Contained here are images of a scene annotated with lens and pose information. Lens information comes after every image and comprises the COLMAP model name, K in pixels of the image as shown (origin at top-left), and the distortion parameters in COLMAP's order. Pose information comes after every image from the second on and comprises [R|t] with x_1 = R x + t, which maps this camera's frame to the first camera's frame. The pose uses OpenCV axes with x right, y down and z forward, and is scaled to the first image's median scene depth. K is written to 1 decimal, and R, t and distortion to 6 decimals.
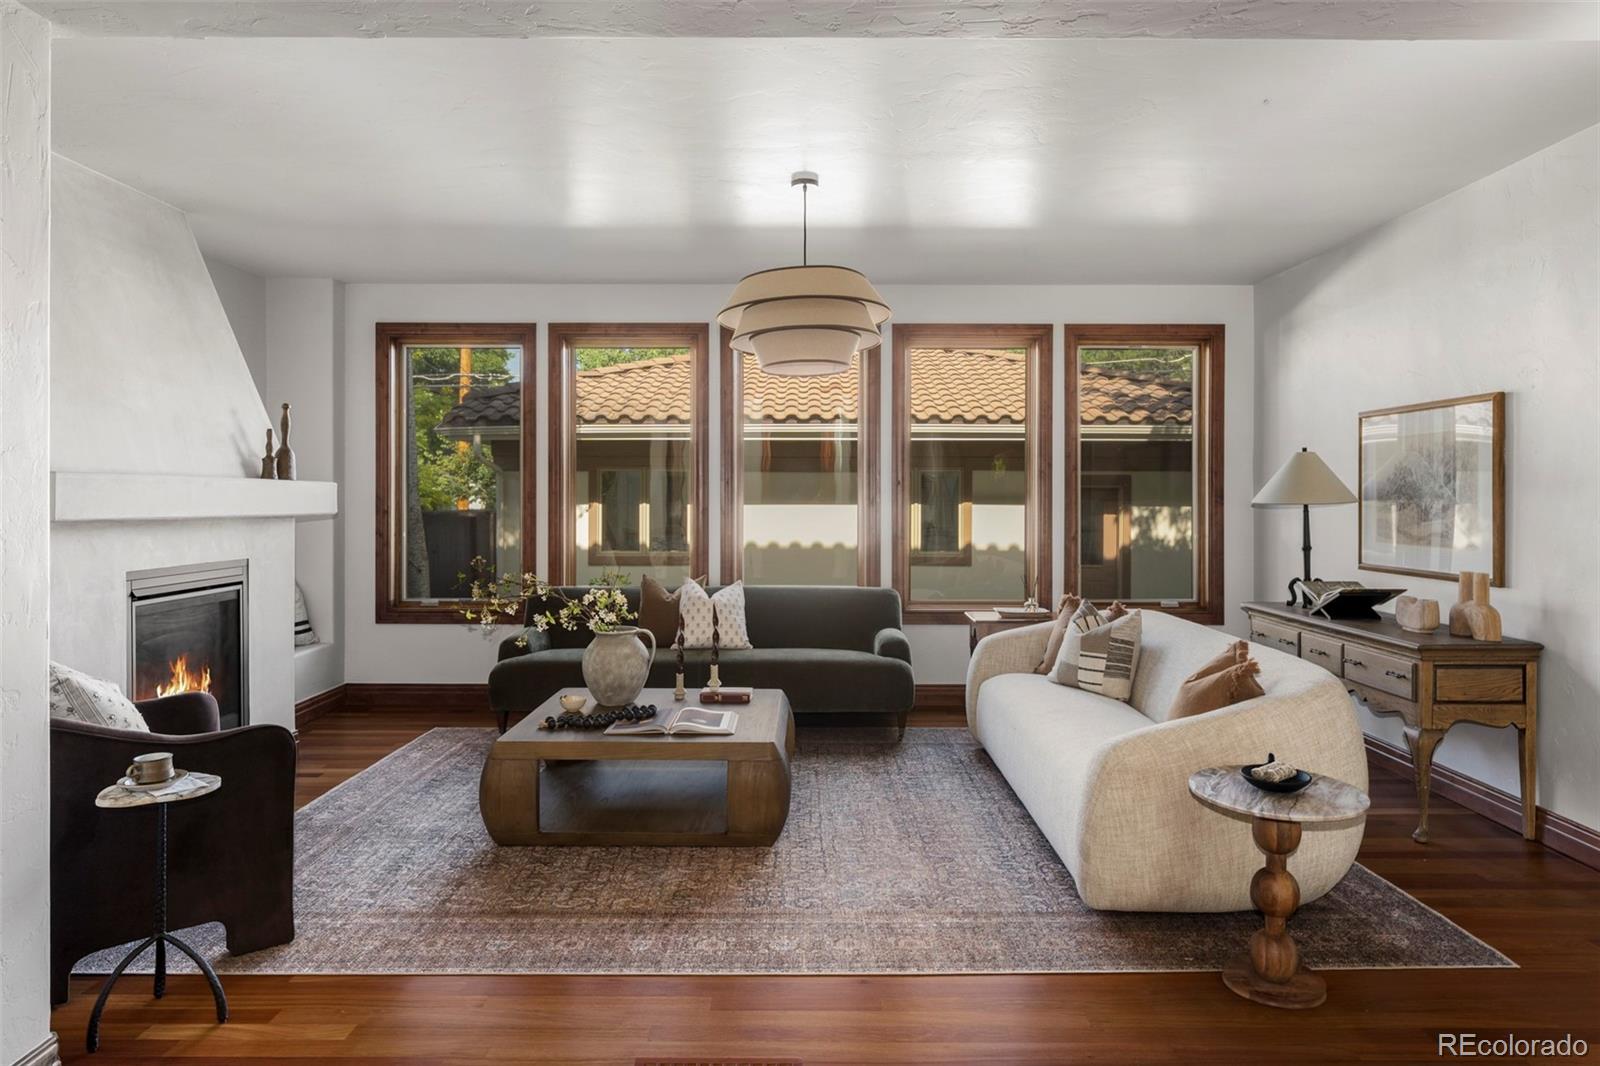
lens RADIAL K [[1017.5, 0, 800.0], [0, 1017.5, 533.0], [0, 0, 1]] dist [0.001251, -0.000296]
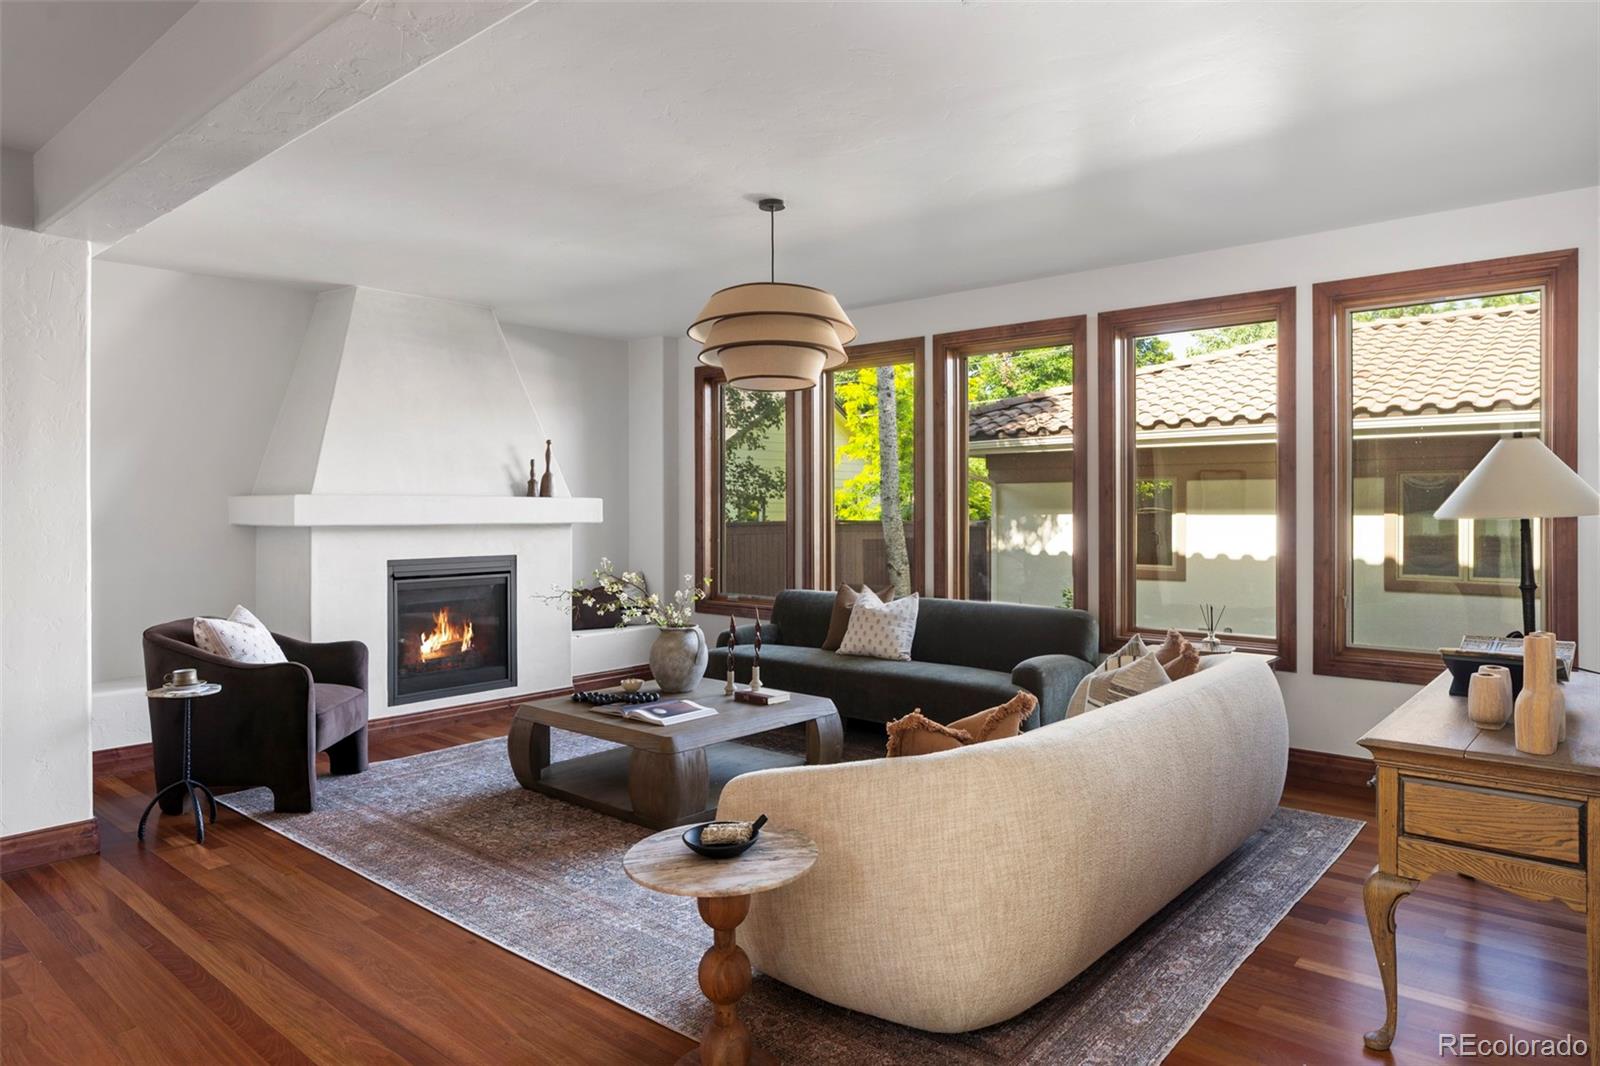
lens RADIAL K [[996.4, 0, 779.2], [0, 996.4, 513.7], [0, 0, 1]] dist [-0.000855, 0.000316]
pose [[0.749809, 0.002183, -0.661651, 0.742522], [-0.018838, 0.999660, -0.018050, -0.014752], [0.661386, 0.025998, 0.749595, 0.271290]]
